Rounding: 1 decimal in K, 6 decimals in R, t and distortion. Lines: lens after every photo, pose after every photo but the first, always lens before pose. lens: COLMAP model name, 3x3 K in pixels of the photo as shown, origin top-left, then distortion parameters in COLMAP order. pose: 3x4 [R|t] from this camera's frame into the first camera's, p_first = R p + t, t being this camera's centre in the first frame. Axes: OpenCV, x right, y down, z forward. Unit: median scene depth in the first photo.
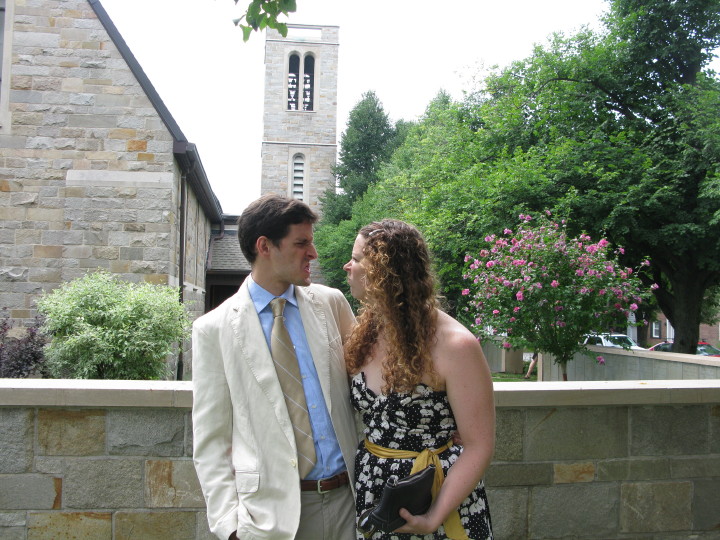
lens RADIAL K [[727.0, 0, 361.5], [0, 727.0, 262.5], [0, 0, 1]] dist [-0.110307, 0.000000]
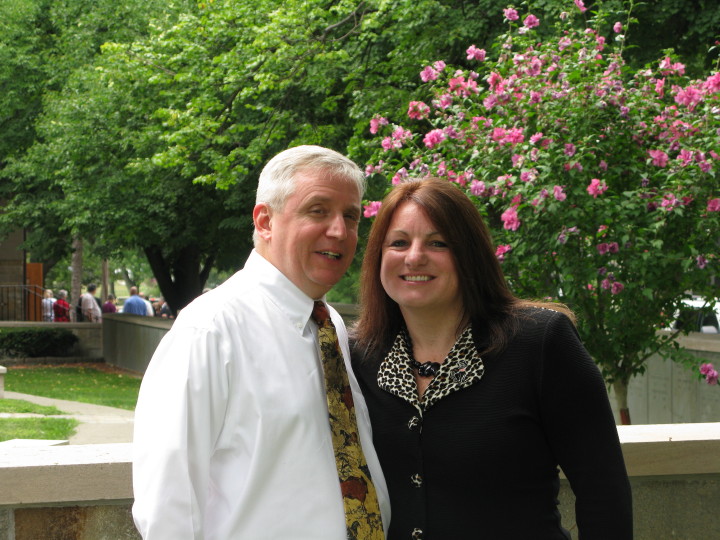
lens RADIAL K [[2081.3, 0, 346.7], [0, 2081.3, 272.5], [0, 0, 1]] dist [0.199186, 0.000000]
pose [[0.988969, -0.028358, 0.145380, -0.026703], [0.016603, 0.996540, 0.081436, -0.013315], [-0.147187, -0.078124, 0.986019, -0.086756]]
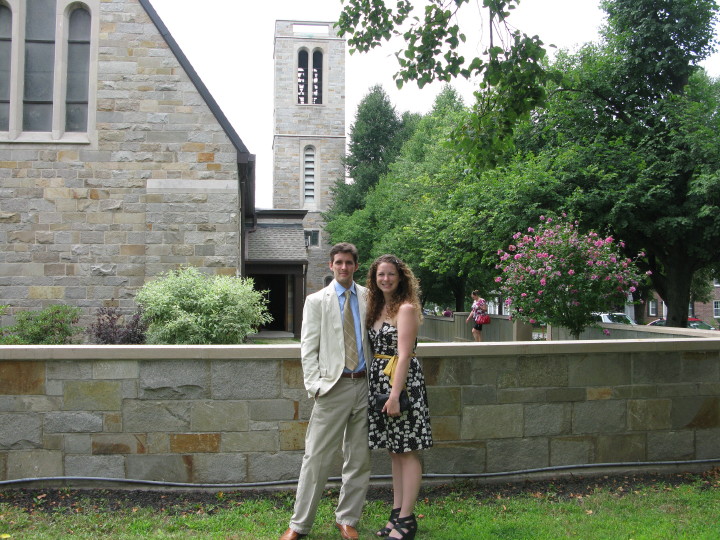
lens RADIAL K [[727.0, 0, 358.5], [0, 727.0, 258.0], [0, 0, 1]] dist [-0.110307, 0.000000]
pose [[0.999856, -0.016974, 0.000367, -0.070540], [0.016966, 0.999723, 0.016329, -0.014995], [-0.000644, -0.016321, 0.999867, -0.180029]]
